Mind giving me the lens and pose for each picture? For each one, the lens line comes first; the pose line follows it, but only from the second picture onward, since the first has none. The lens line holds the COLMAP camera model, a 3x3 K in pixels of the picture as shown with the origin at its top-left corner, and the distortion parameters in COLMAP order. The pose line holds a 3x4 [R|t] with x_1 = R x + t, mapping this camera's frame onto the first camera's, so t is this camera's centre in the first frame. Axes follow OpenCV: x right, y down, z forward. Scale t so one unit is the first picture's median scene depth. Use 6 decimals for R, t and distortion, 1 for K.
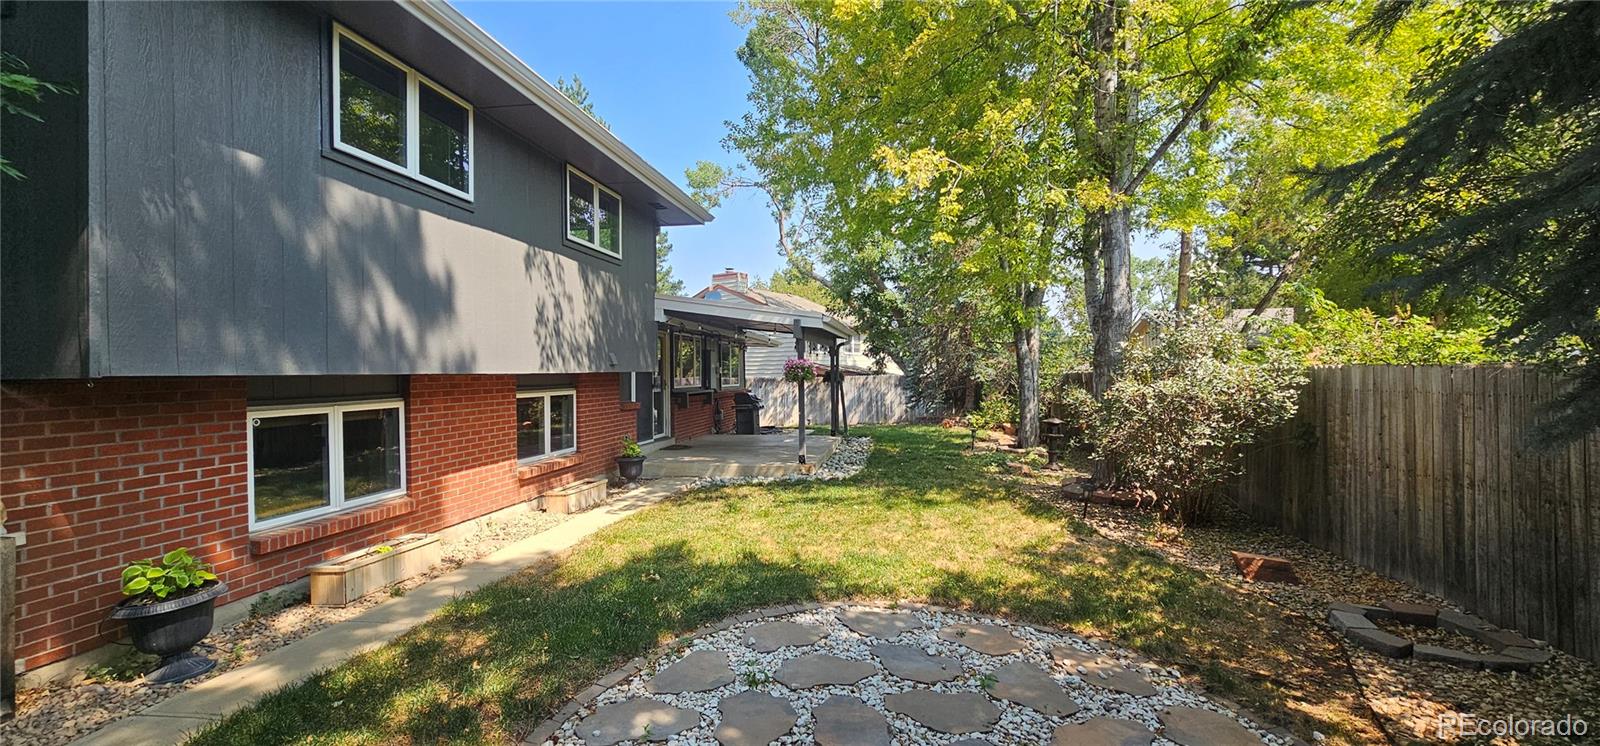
lens RADIAL K [[640.4, 0, 801.0], [0, 640.4, 371.4], [0, 0, 1]] dist [-0.001605, 0.000078]
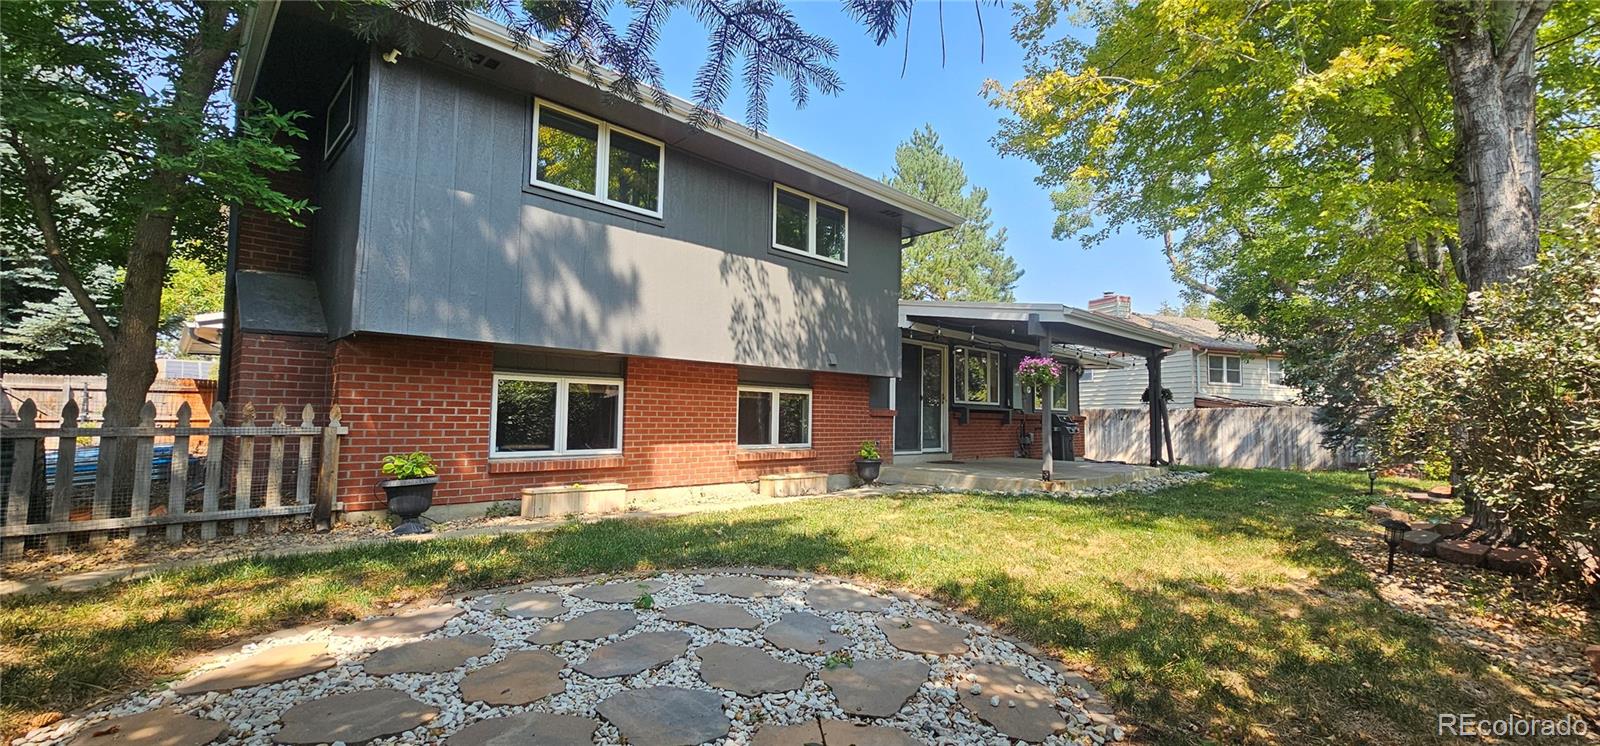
lens RADIAL K [[640.4, 0, 803.9], [0, 640.4, 366.2], [0, 0, 1]] dist [-0.001605, 0.000078]
pose [[0.810691, -0.023214, -0.585014, 0.426587], [-0.022339, 0.997260, -0.070528, 0.102039], [0.585048, 0.070245, 0.807951, 0.181113]]
